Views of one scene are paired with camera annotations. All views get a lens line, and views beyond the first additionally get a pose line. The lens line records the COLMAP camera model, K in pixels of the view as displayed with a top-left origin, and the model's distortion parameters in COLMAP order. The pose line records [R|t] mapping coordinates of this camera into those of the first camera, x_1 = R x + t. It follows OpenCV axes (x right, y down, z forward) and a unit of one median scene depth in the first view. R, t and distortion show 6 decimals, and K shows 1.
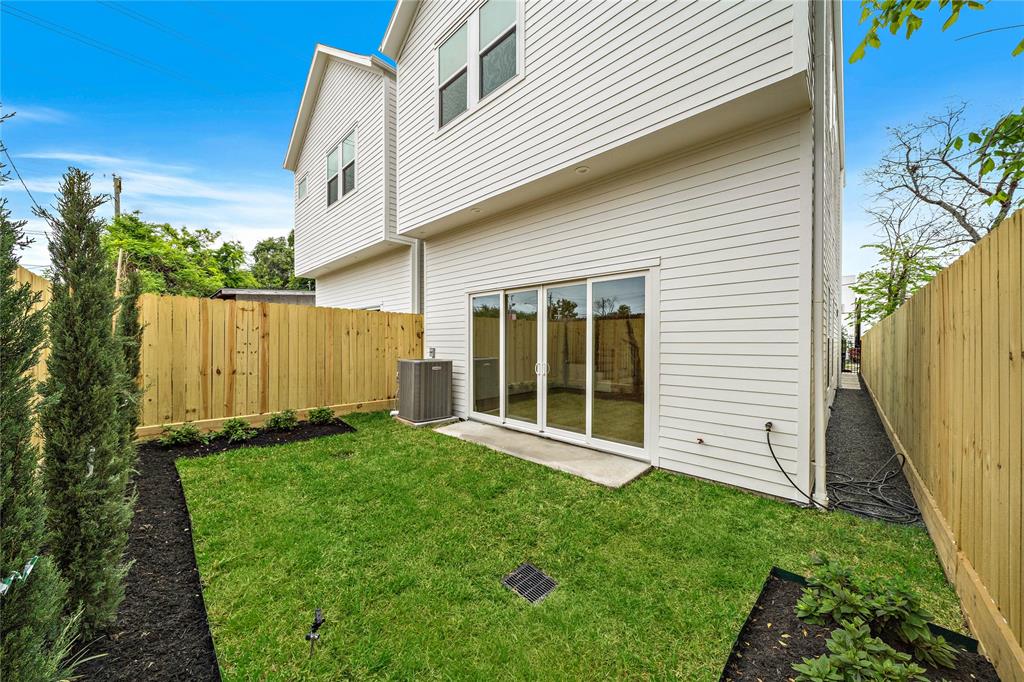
lens RADIAL K [[349.2, 0, 504.5], [0, 349.2, 342.9], [0, 0, 1]] dist [-0.008387, 0.000091]
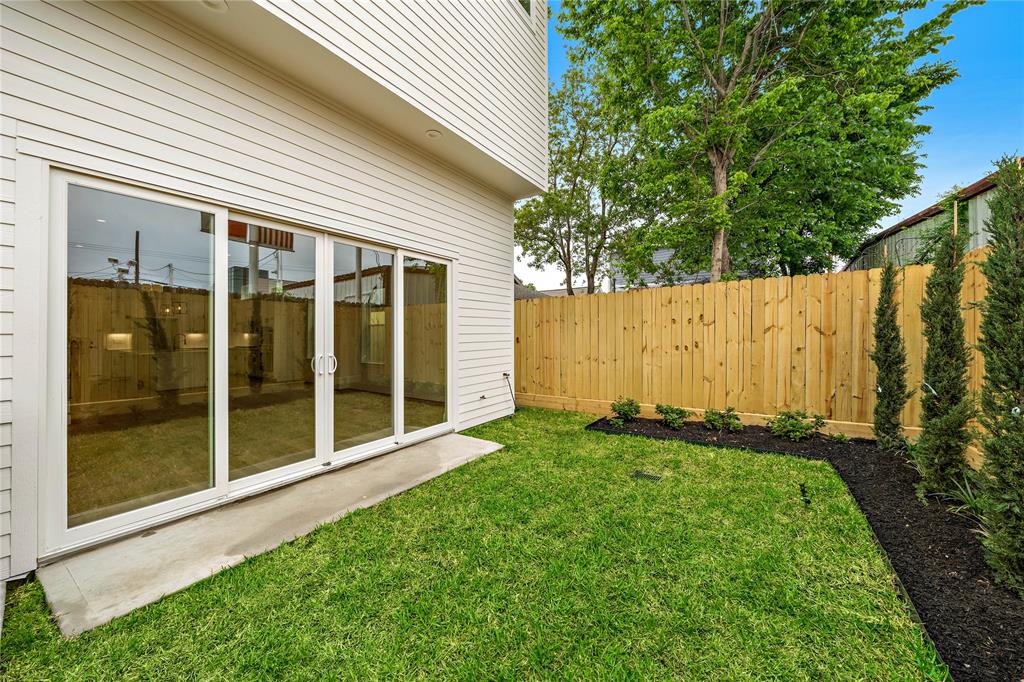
lens RADIAL K [[349.2, 0, 504.5], [0, 349.2, 342.9], [0, 0, 1]] dist [-0.008387, 0.000091]
pose [[-0.137798, -0.023943, 0.990171, -0.614153], [0.016265, 0.999518, 0.026433, 0.023827], [-0.990327, 0.019747, -0.137343, 0.835436]]
